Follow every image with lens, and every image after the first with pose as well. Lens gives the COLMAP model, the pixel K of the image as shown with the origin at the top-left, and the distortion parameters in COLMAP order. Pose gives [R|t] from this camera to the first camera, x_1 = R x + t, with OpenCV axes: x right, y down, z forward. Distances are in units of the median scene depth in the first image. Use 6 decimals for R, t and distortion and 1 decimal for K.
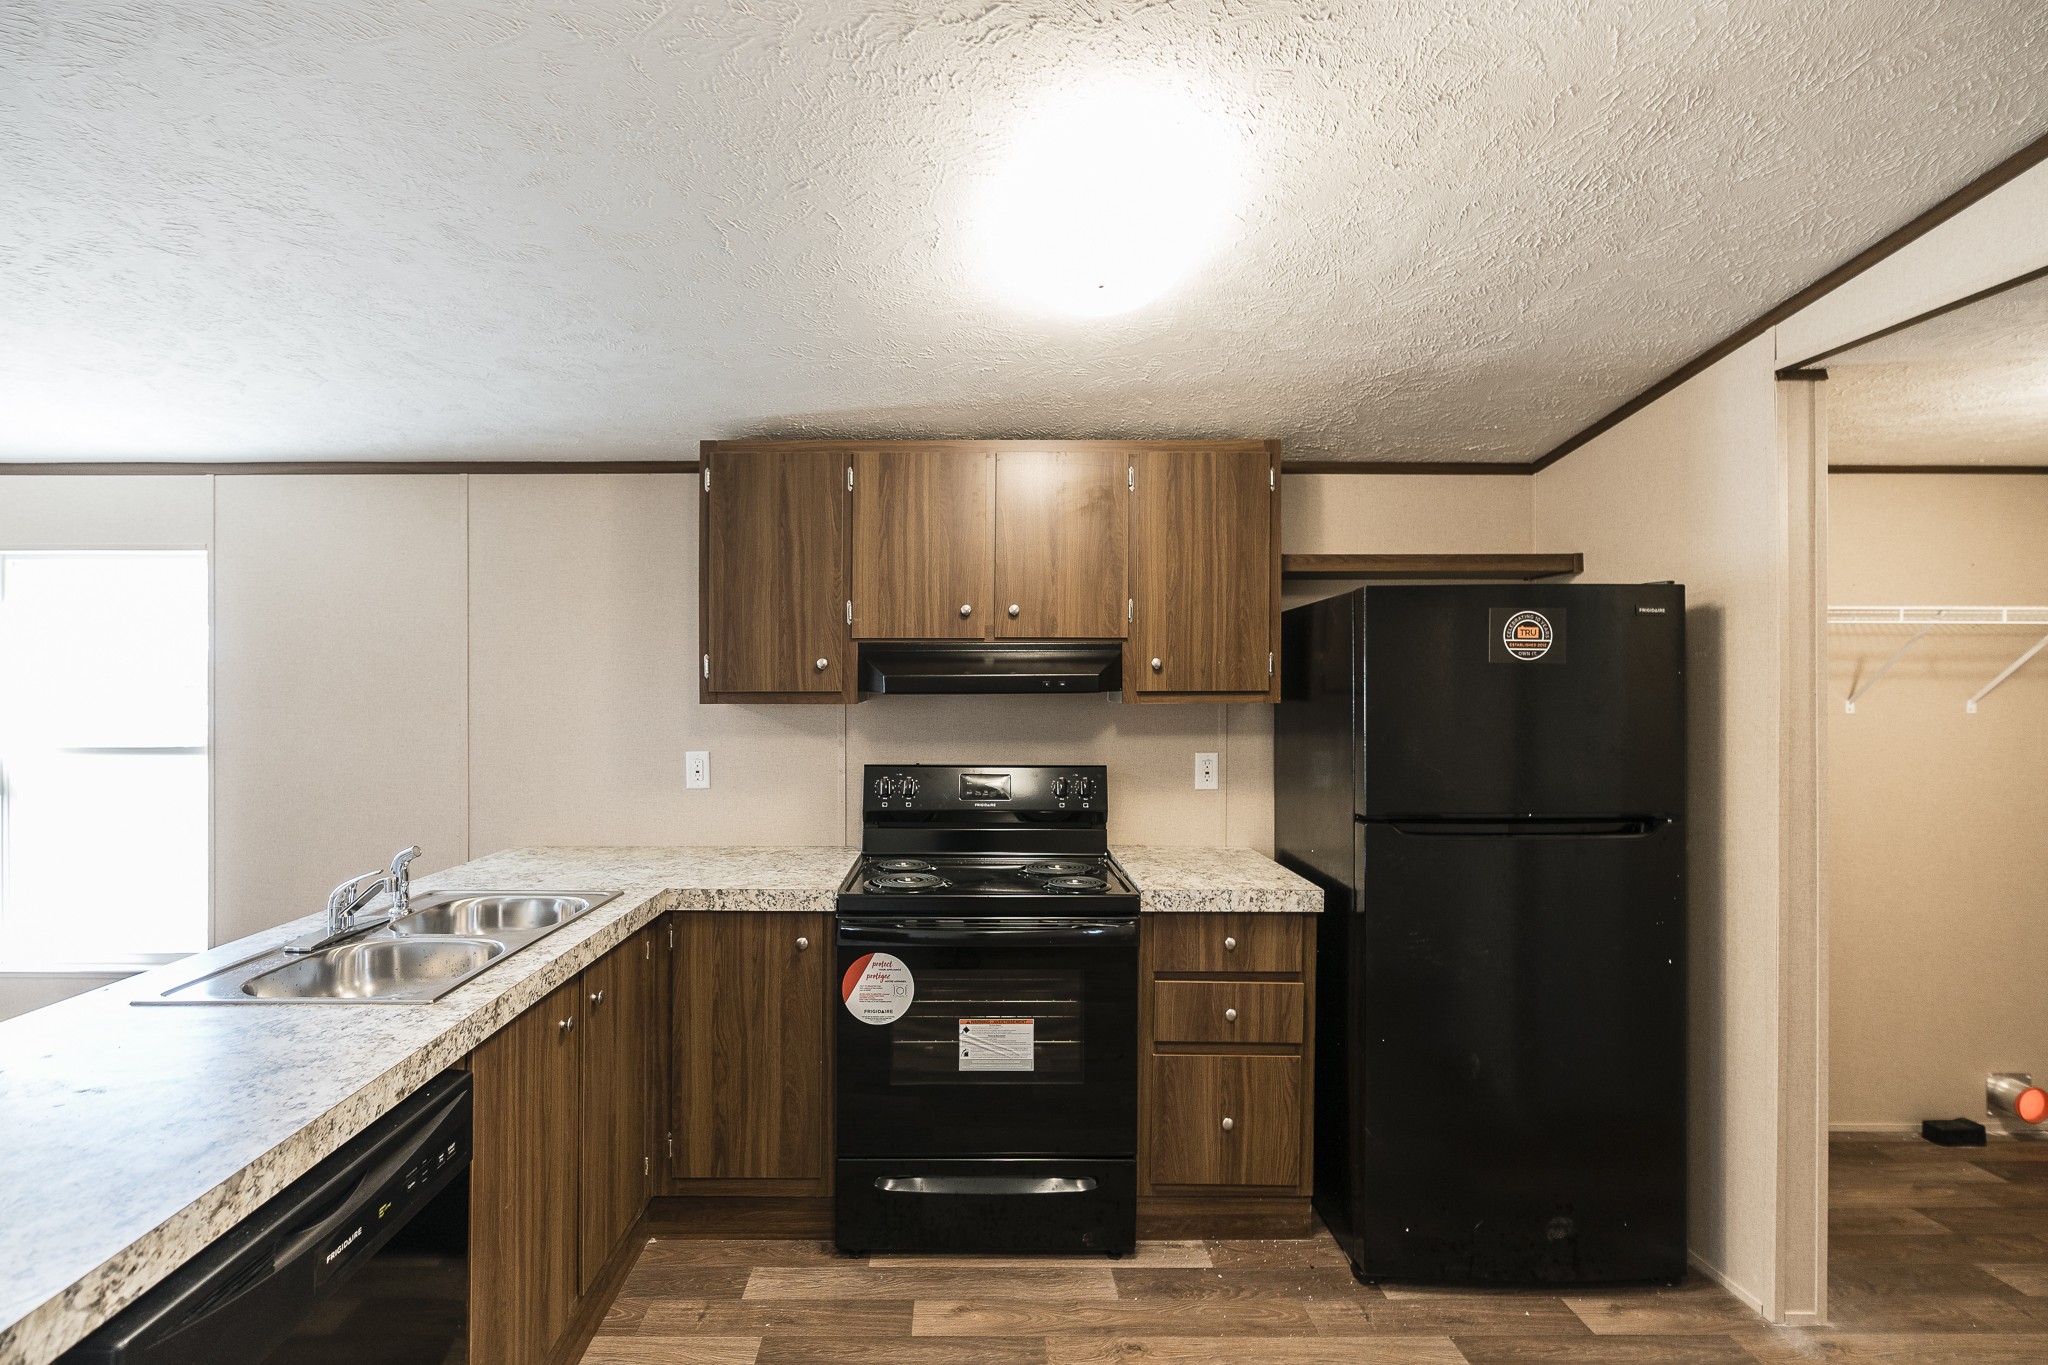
lens RADIAL K [[939.8, 0, 1023.7], [0, 939.8, 690.4], [0, 0, 1]] dist [-0.002820, 0.000572]
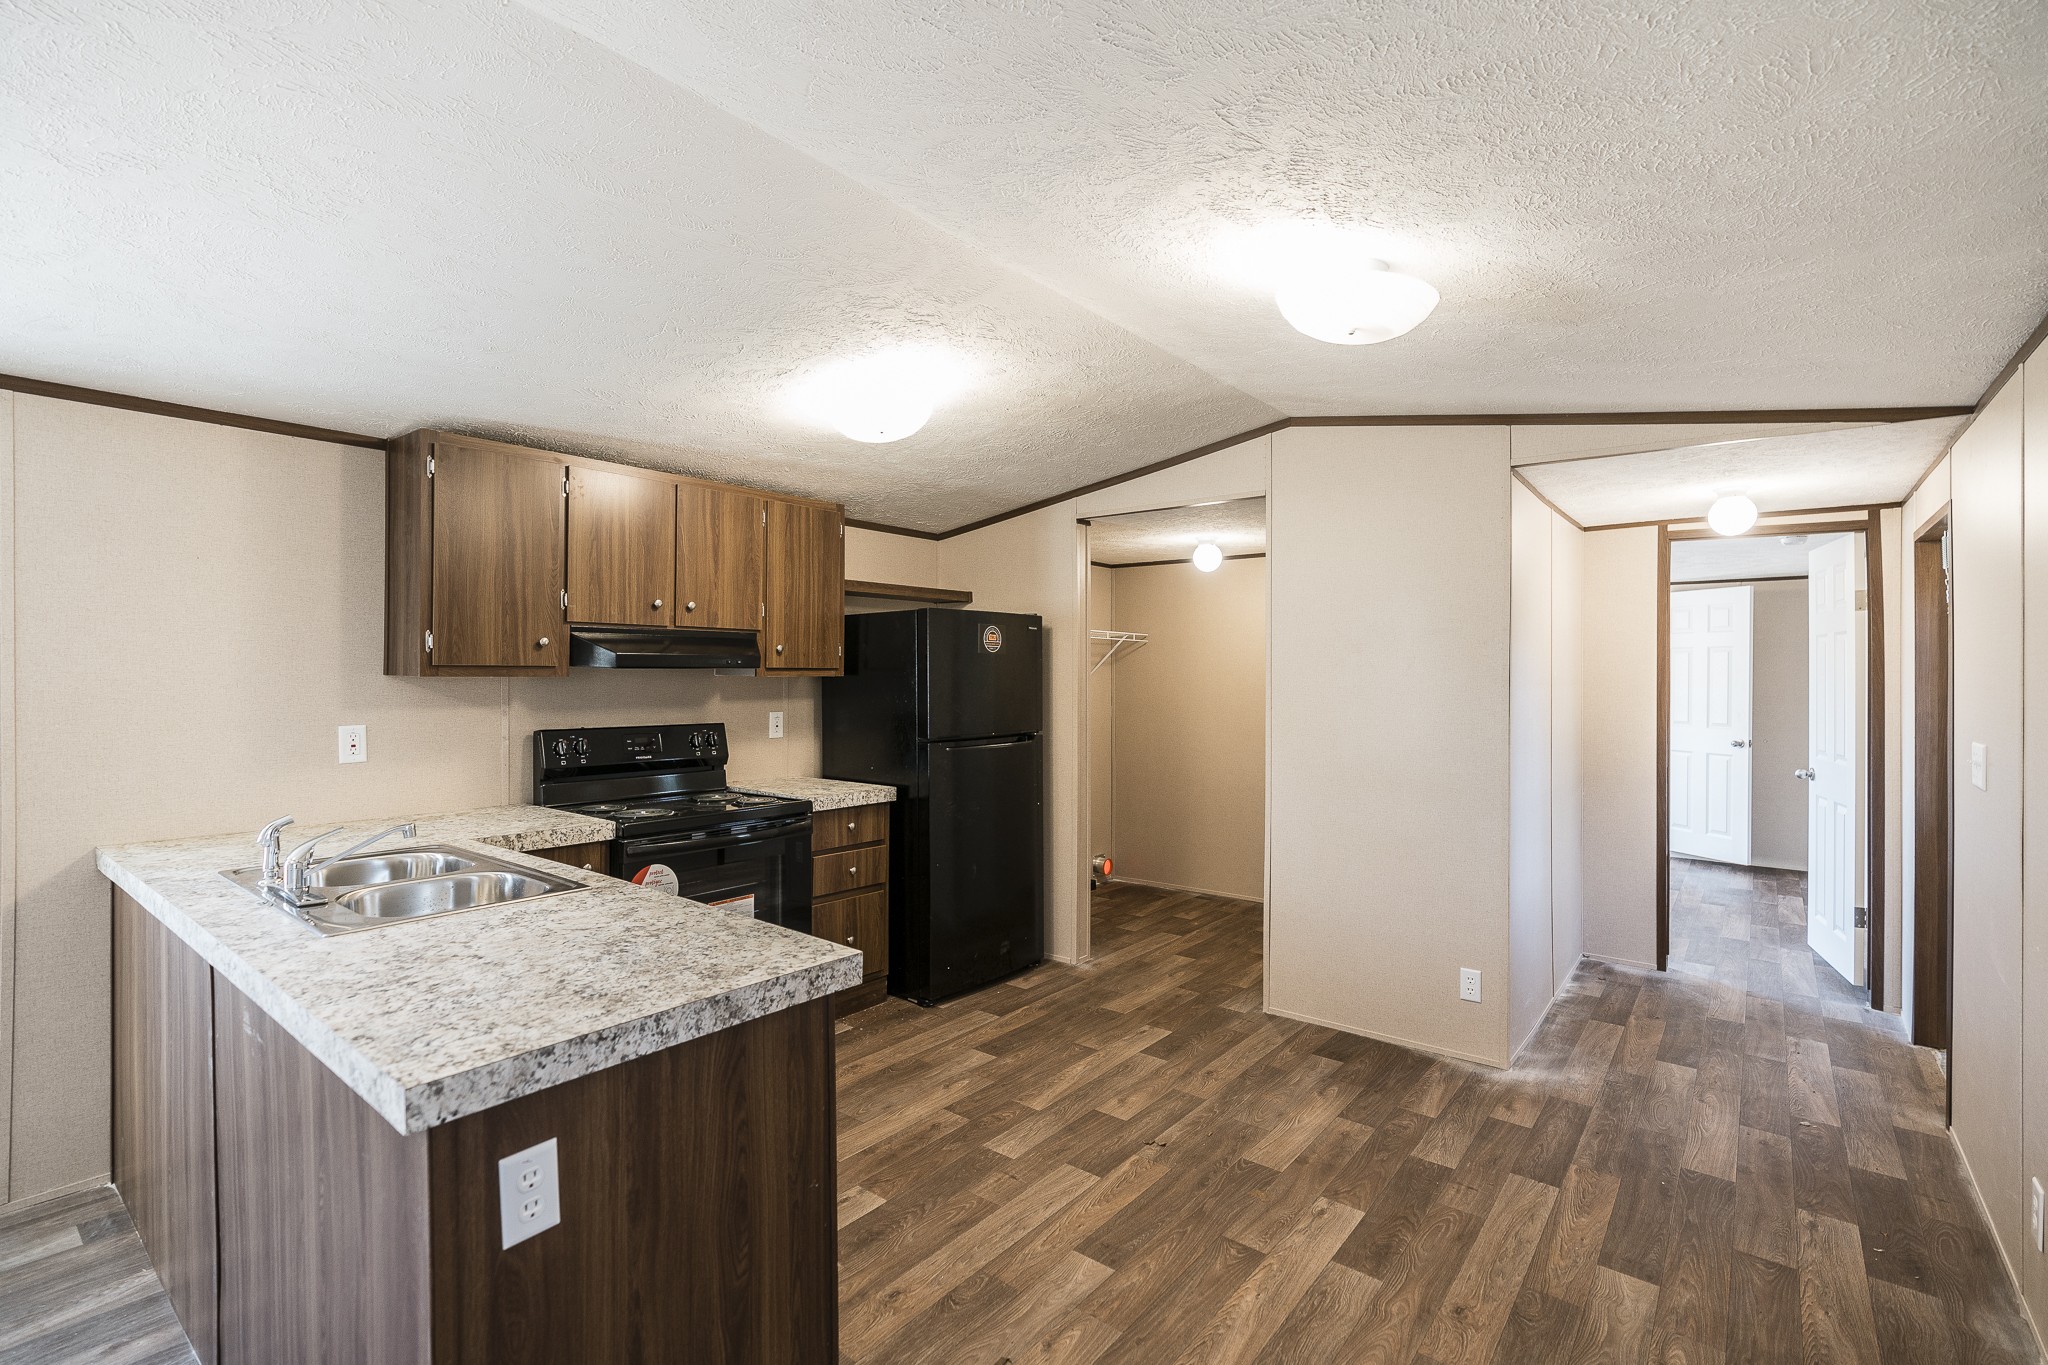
lens RADIAL K [[939.8, 0, 1023.7], [0, 939.8, 690.4], [0, 0, 1]] dist [-0.002820, 0.000572]
pose [[0.629552, -0.011074, 0.776879, -0.743855], [-0.000314, 0.999895, 0.014508, 0.014485], [-0.776958, -0.009378, 0.629482, -0.199586]]
